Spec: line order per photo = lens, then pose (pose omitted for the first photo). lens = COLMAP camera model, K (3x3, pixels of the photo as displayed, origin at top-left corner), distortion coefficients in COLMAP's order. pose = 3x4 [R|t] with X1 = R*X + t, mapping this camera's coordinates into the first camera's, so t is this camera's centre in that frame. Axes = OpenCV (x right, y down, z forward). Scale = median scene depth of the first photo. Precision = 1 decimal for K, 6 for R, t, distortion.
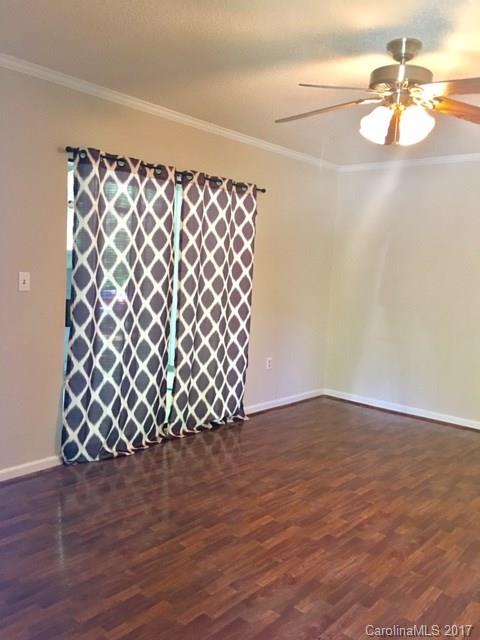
lens RADIAL K [[547.8, 0, 240.0], [0, 547.8, 320.0], [0, 0, 1]] dist [0.072116, -0.087697]
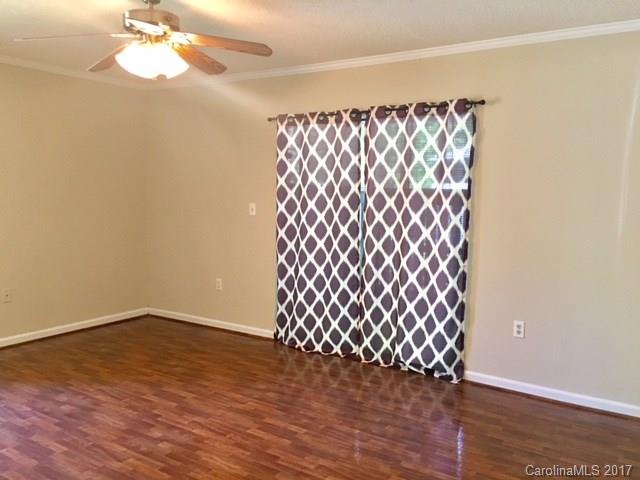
lens RADIAL K [[547.8, 0, 319.5], [0, 547.8, 244.0], [0, 0, 1]] dist [0.072116, -0.087697]
pose [[0.128939, 0.059015, -0.989895, 1.289253], [-0.107430, 0.993184, 0.045218, -0.067746], [0.985816, 0.100514, 0.134400, 1.074811]]
